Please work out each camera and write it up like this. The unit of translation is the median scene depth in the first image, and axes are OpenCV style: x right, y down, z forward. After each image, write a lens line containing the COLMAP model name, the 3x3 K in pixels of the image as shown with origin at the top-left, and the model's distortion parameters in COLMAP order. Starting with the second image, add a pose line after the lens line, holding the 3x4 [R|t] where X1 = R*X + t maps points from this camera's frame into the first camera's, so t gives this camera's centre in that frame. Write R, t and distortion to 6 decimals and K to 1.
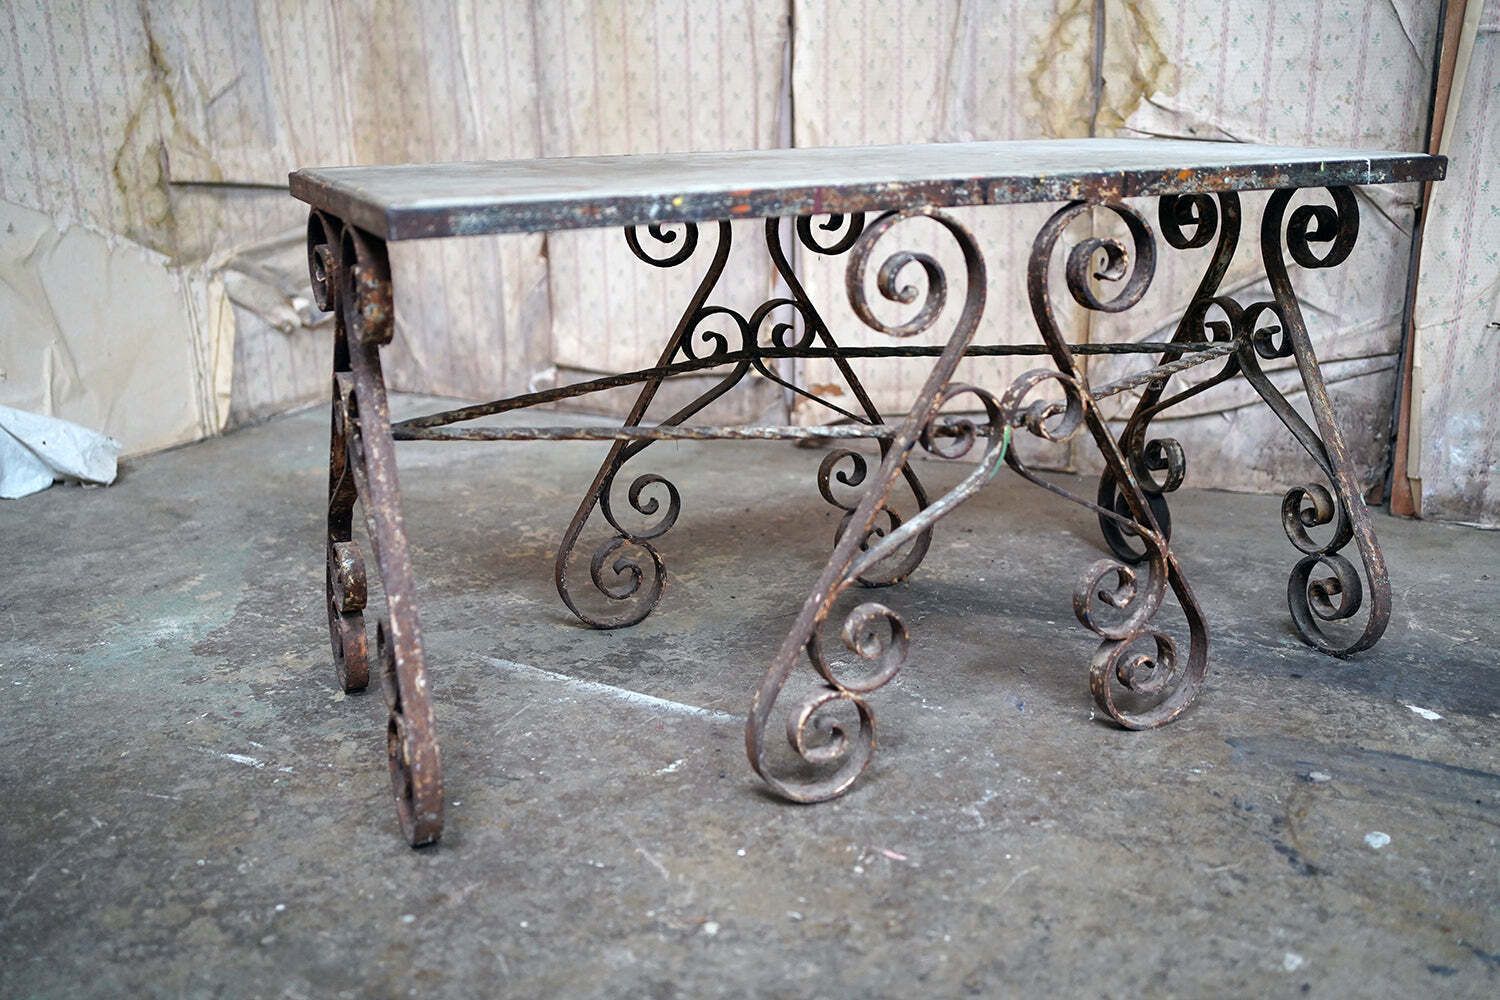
lens RADIAL K [[1522.6, 0, 742.8], [0, 1522.6, 490.2], [0, 0, 1]] dist [0.030409, 0.000000]
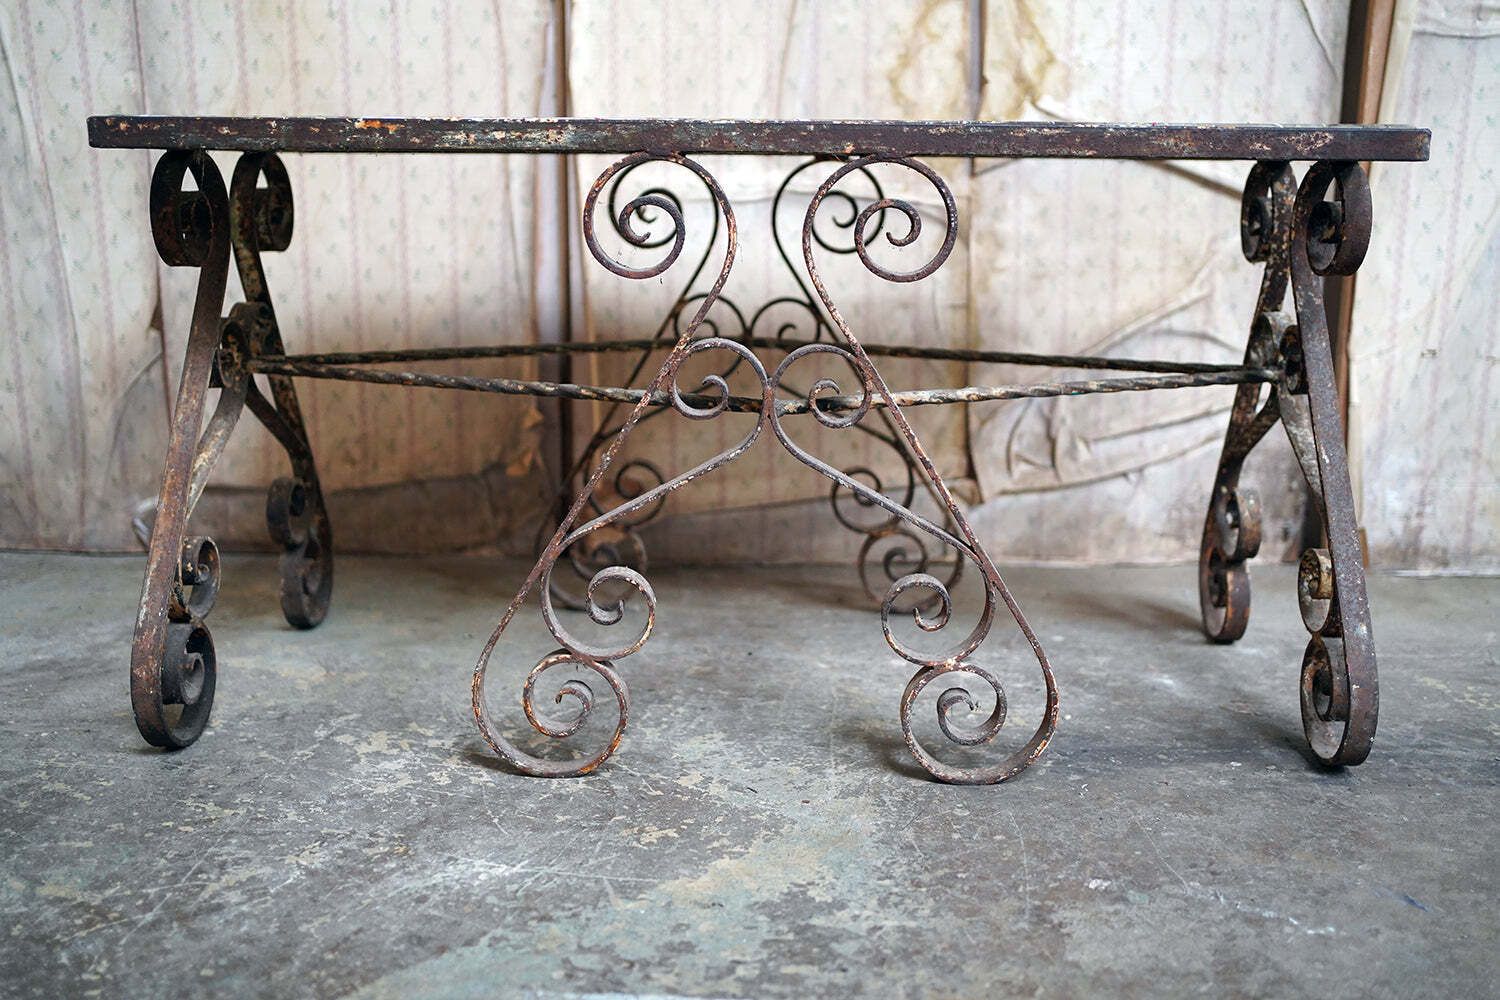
lens RADIAL K [[1522.6, 0, 755.0], [0, 1522.6, 482.9], [0, 0, 1]] dist [0.030409, 0.000000]
pose [[0.885059, -0.078861, 0.458750, -0.257179], [0.109253, 0.993207, -0.040045, -0.034030], [-0.452475, 0.085562, 0.887663, 0.338418]]
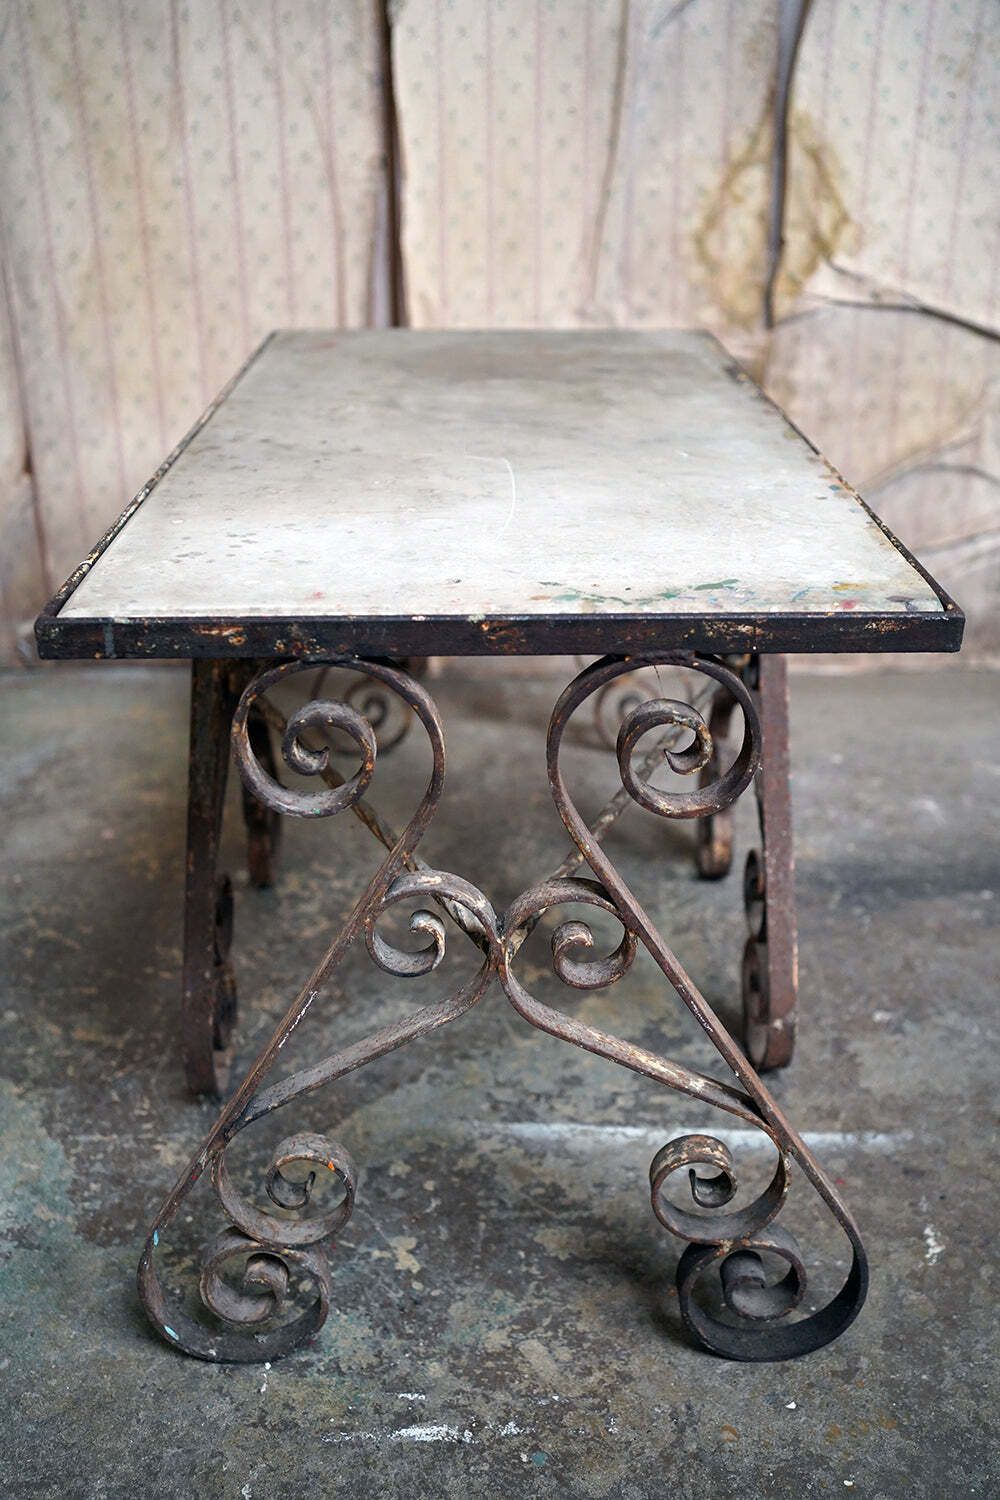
lens RADIAL K [[1522.6, 0, 511.0], [0, 1522.6, 744.4], [0, 0, 1]] dist [0.030409, 0.000000]
pose [[0.875681, -0.185478, 0.445849, -0.341916], [0.119709, 0.977853, 0.171680, -0.149667], [-0.467818, -0.096965, 0.878490, 0.259321]]
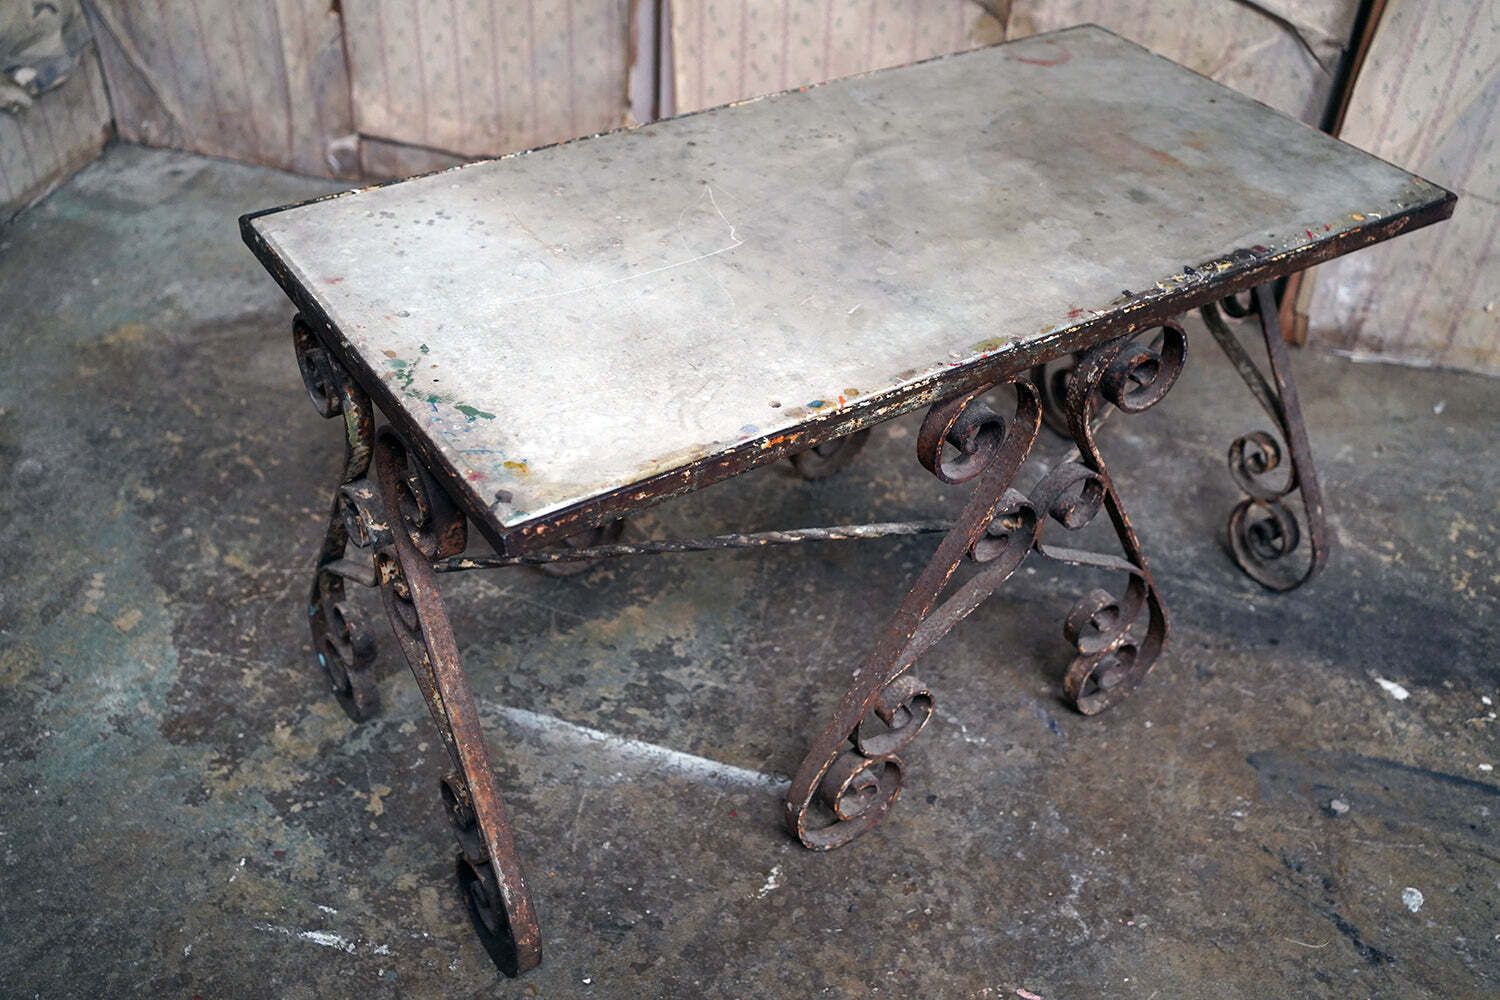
lens RADIAL K [[1522.6, 0, 746.0], [0, 1522.6, 493.4], [0, 0, 1]] dist [0.030409, 0.000000]
pose [[0.965871, -0.110897, 0.234084, -0.168172], [0.012630, 0.922805, 0.385061, -0.277504], [-0.258716, -0.368963, 0.892711, 0.118512]]
